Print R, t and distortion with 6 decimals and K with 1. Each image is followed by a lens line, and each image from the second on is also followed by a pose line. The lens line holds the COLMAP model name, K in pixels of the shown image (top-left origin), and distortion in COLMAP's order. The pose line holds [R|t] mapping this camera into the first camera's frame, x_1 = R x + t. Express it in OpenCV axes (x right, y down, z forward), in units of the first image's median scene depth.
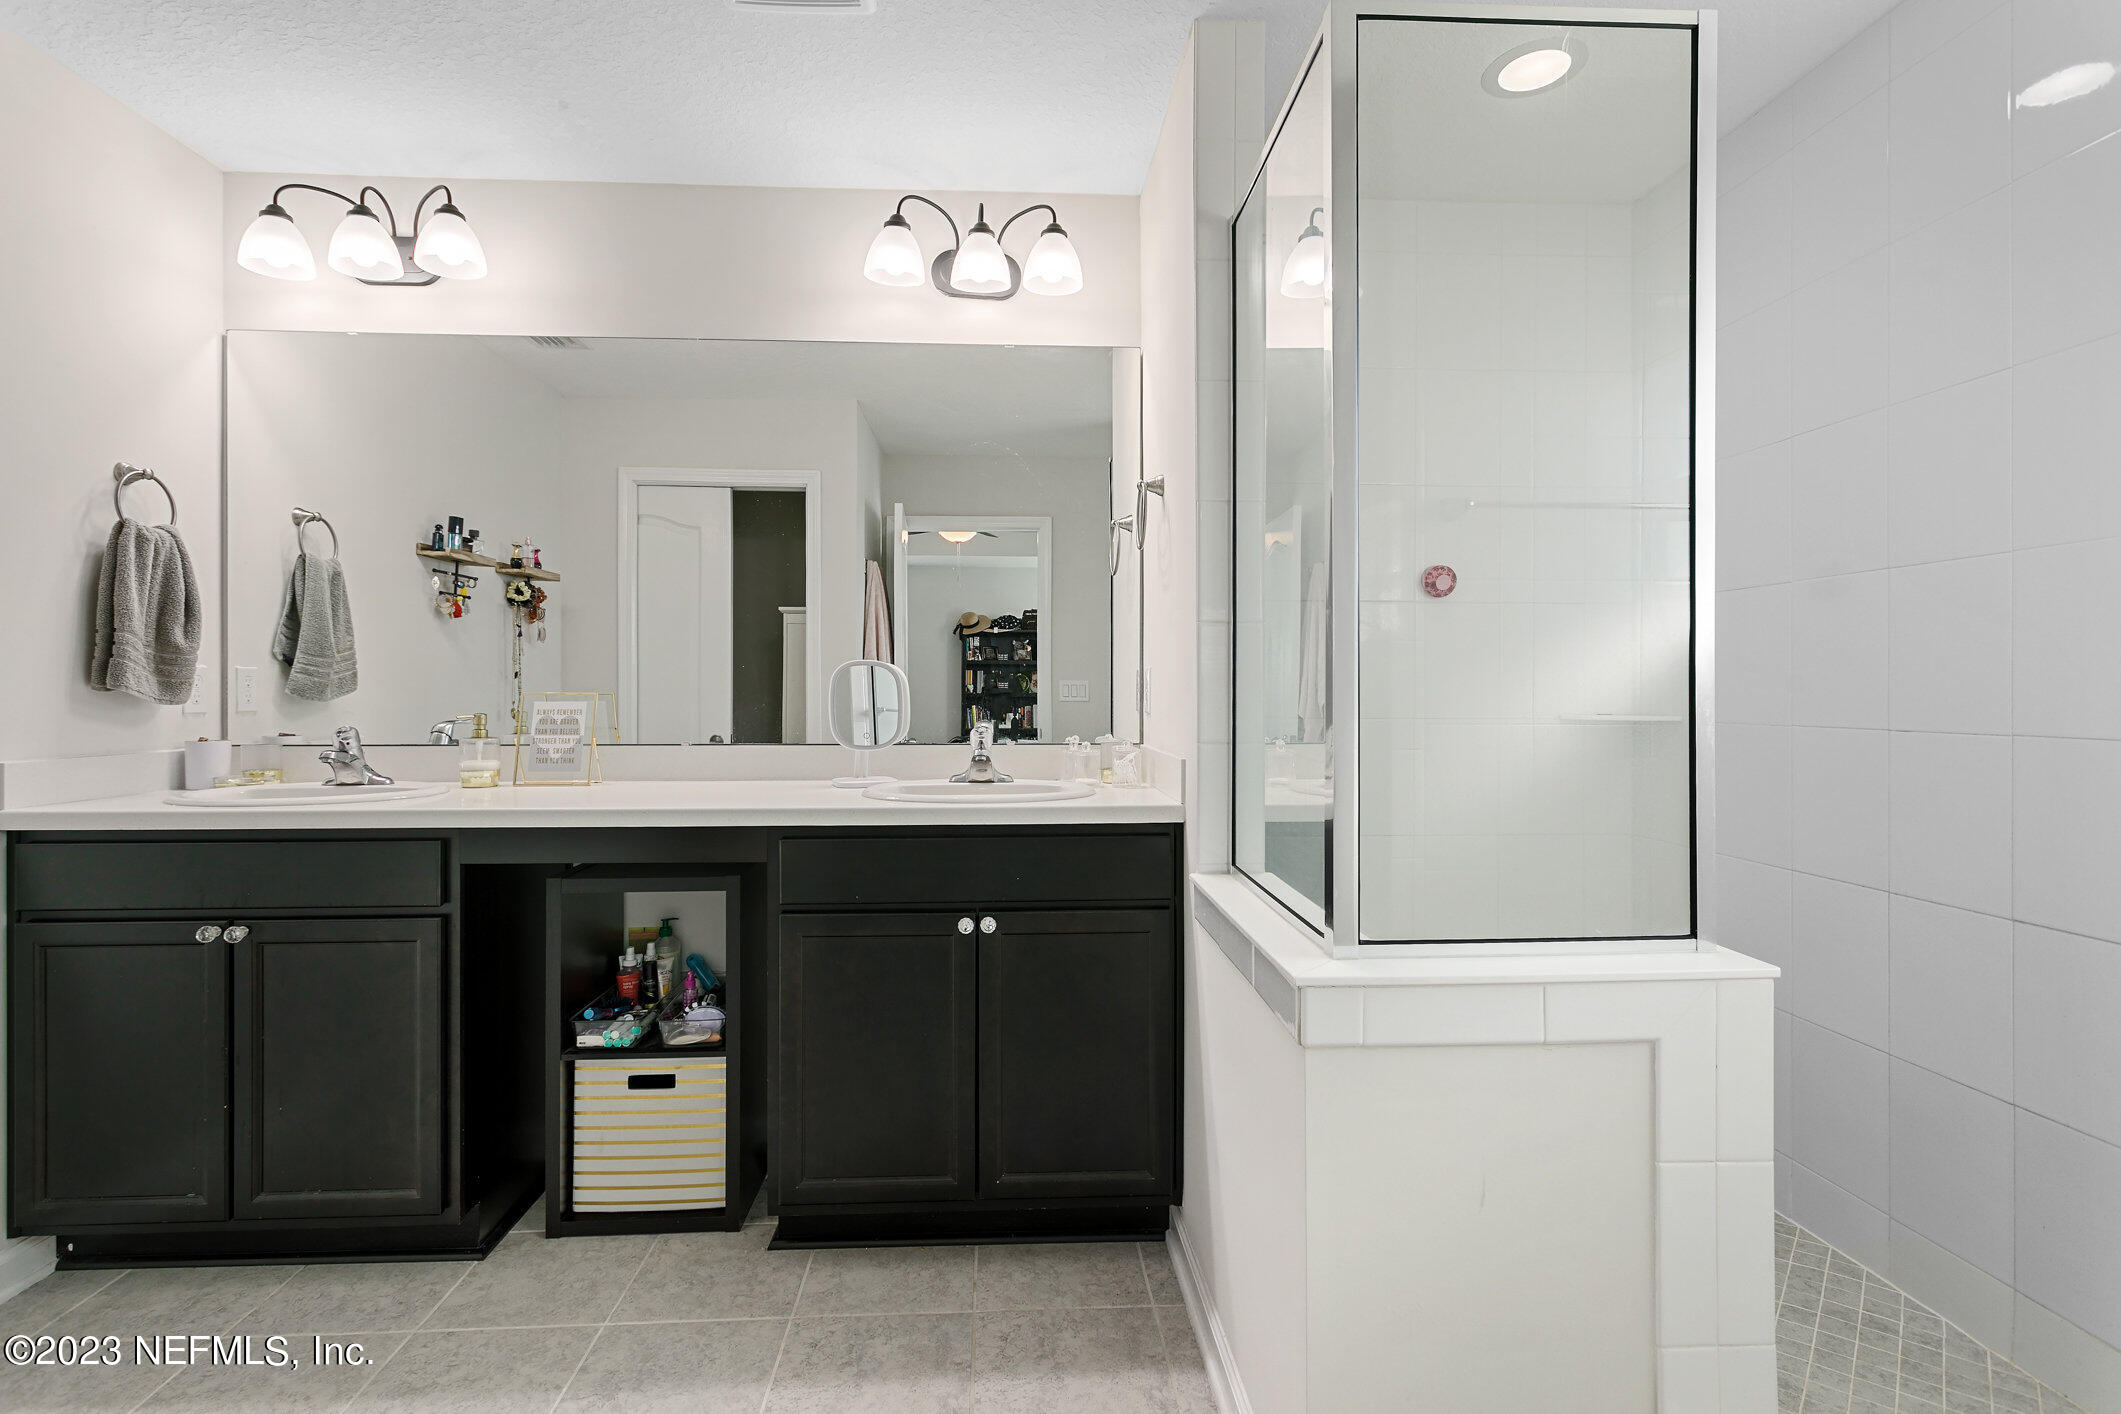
lens RADIAL K [[1028.6, 0, 1065.2], [0, 1028.6, 711.6], [0, 0, 1]] dist [-0.001777, 0.001860]
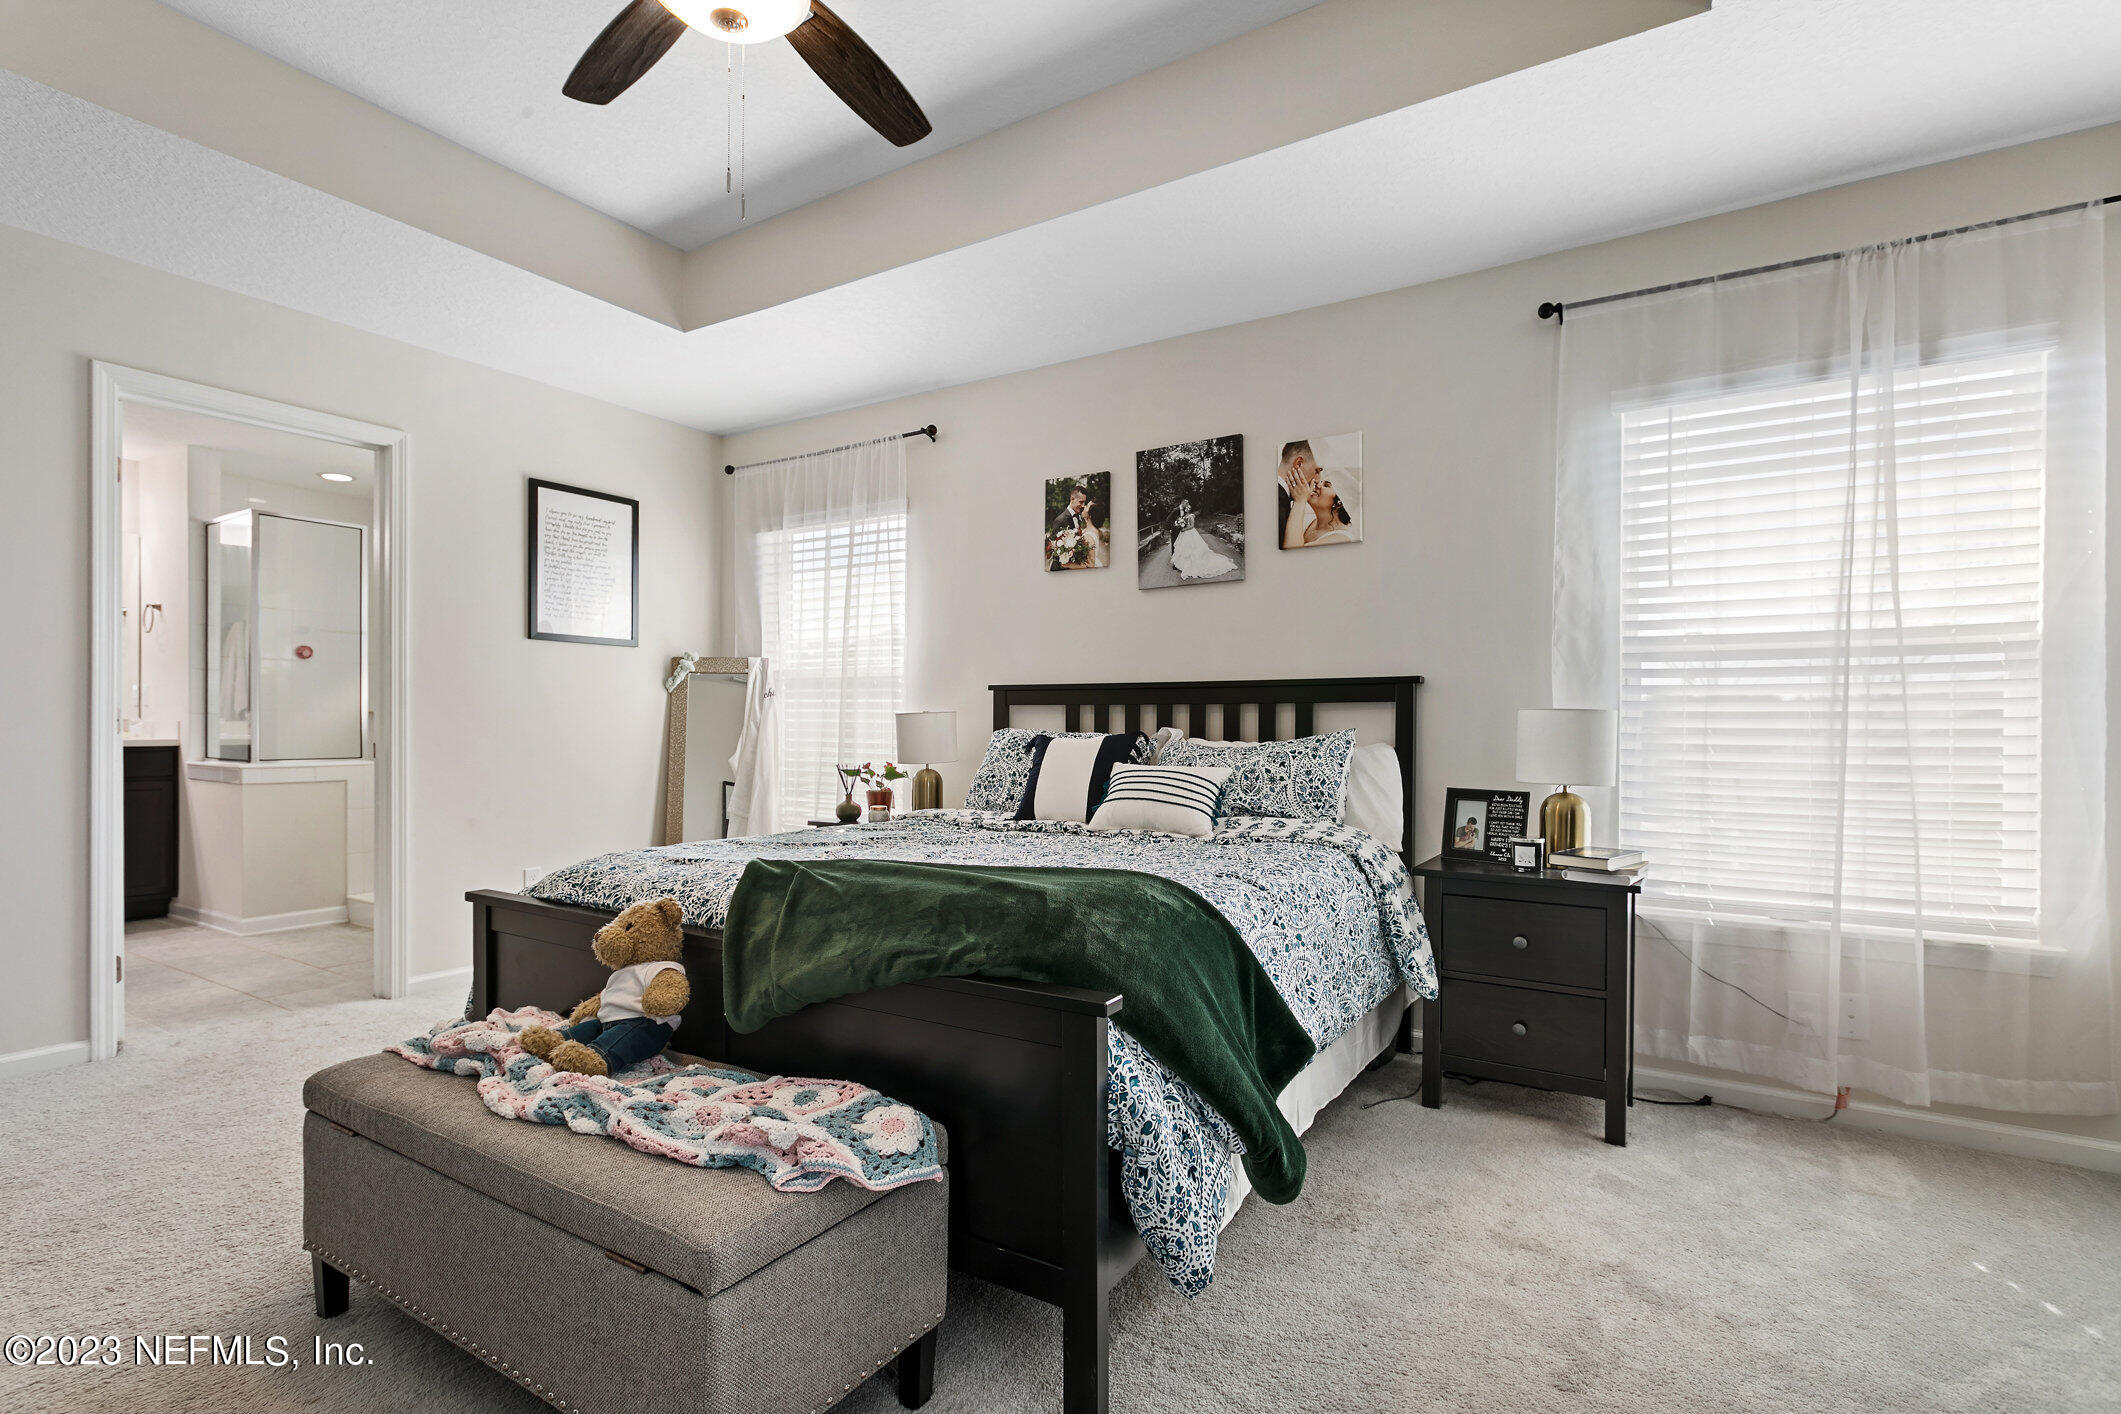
lens RADIAL K [[1028.6, 0, 1075.8], [0, 1028.6, 715.6], [0, 0, 1]] dist [-0.001777, 0.001860]
pose [[0.608246, 0.002720, 0.793744, -0.550878], [-0.006523, 0.999977, 0.001571, 0.015098], [-0.793722, -0.006133, 0.608250, -2.300476]]
